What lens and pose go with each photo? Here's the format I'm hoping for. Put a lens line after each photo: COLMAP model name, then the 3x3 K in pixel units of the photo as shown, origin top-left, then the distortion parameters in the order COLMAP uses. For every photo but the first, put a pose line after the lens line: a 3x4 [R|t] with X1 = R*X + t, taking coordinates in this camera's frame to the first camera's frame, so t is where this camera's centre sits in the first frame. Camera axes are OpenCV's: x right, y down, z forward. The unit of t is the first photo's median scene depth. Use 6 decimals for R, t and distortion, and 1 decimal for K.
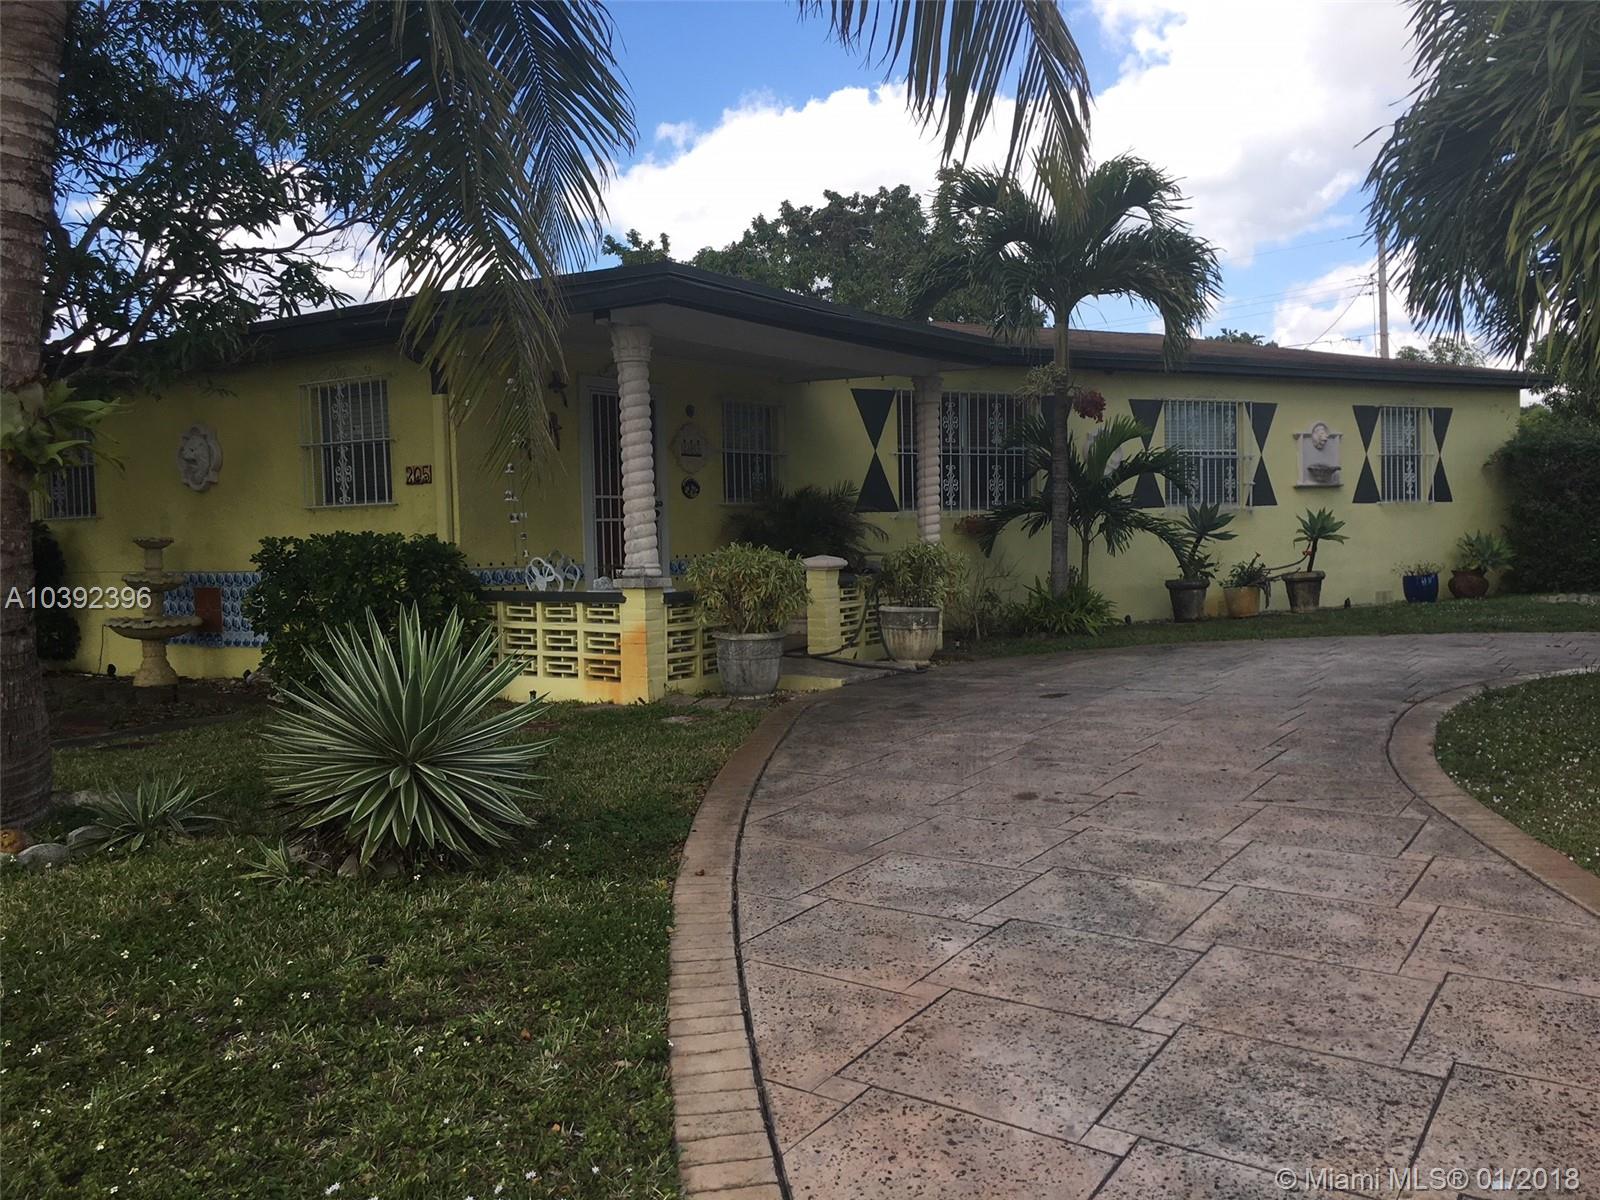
lens RADIAL K [[1378.4, 0, 800.9], [0, 1378.4, 596.2], [0, 0, 1]] dist [0.030205, -0.015613]
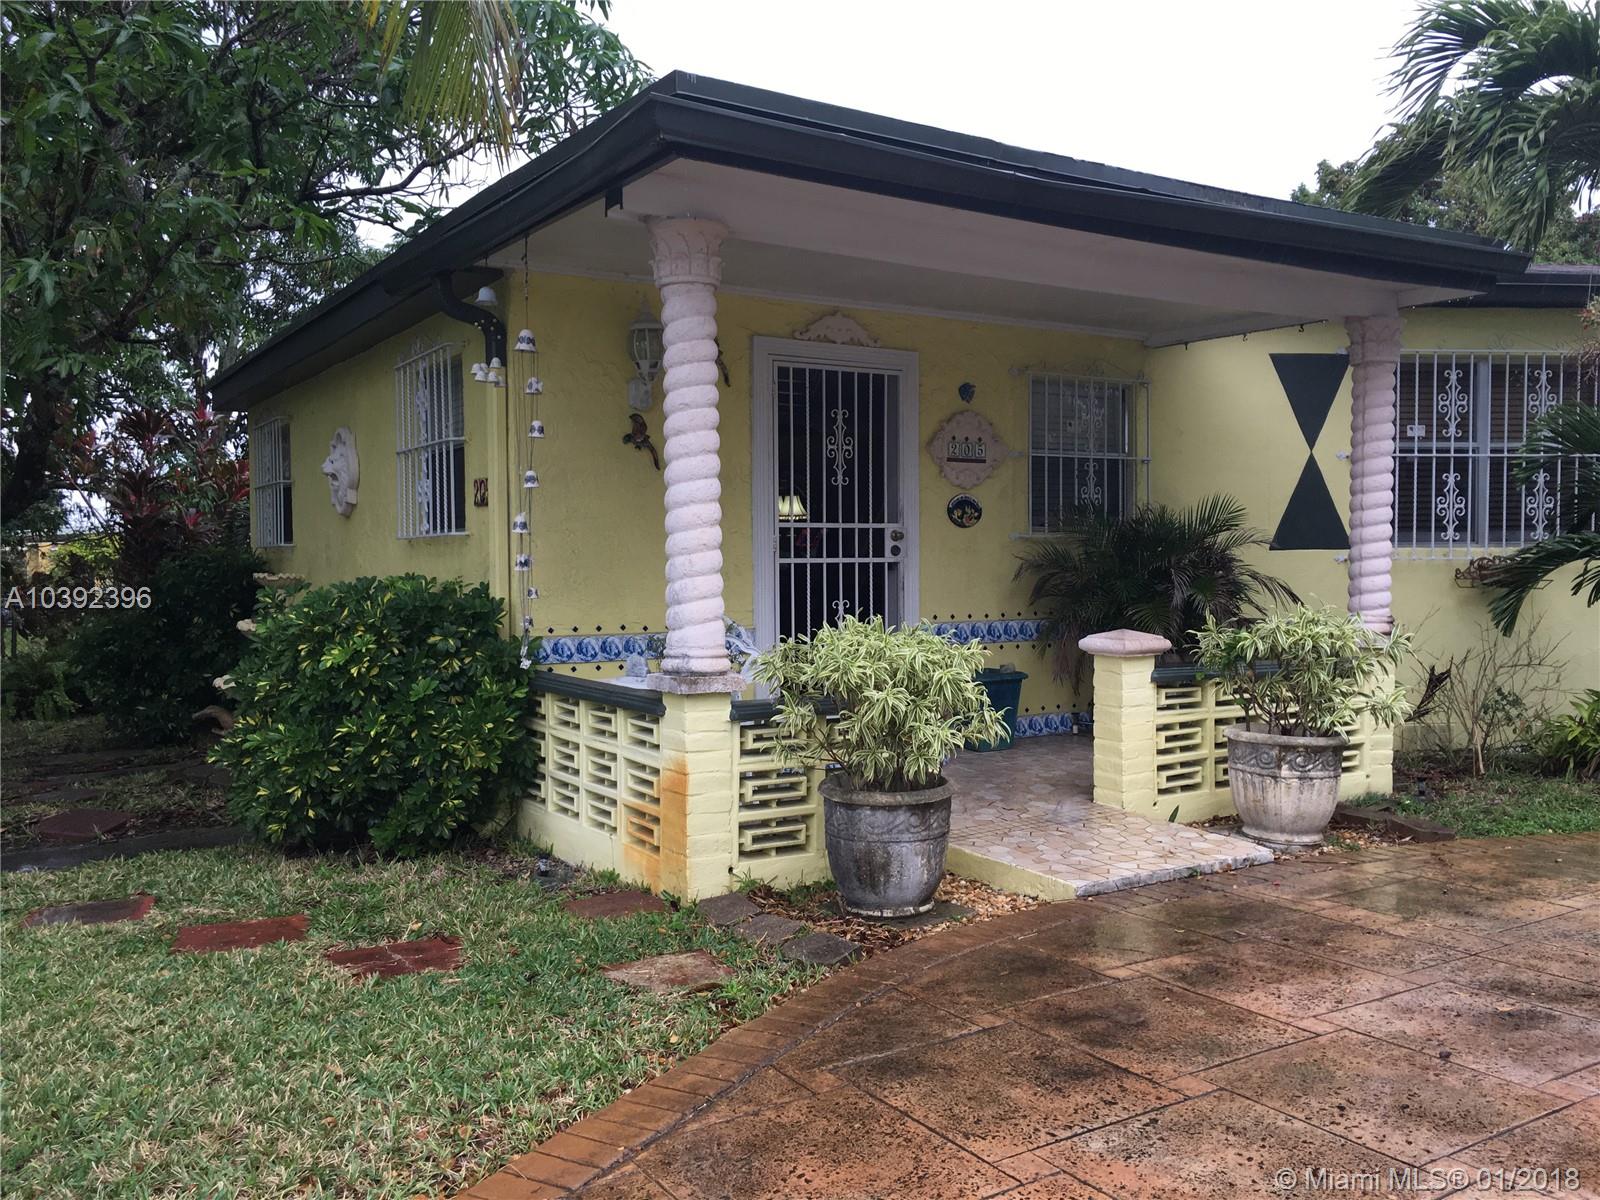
lens RADIAL K [[1378.4, 0, 760.0], [0, 1378.4, 595.9], [0, 0, 1]] dist [0.030205, -0.015613]
pose [[0.909953, 0.026237, -0.413880, 0.111558], [-0.032779, 0.999425, -0.008710, -0.032915], [0.413414, 0.021492, 0.910290, 0.406770]]
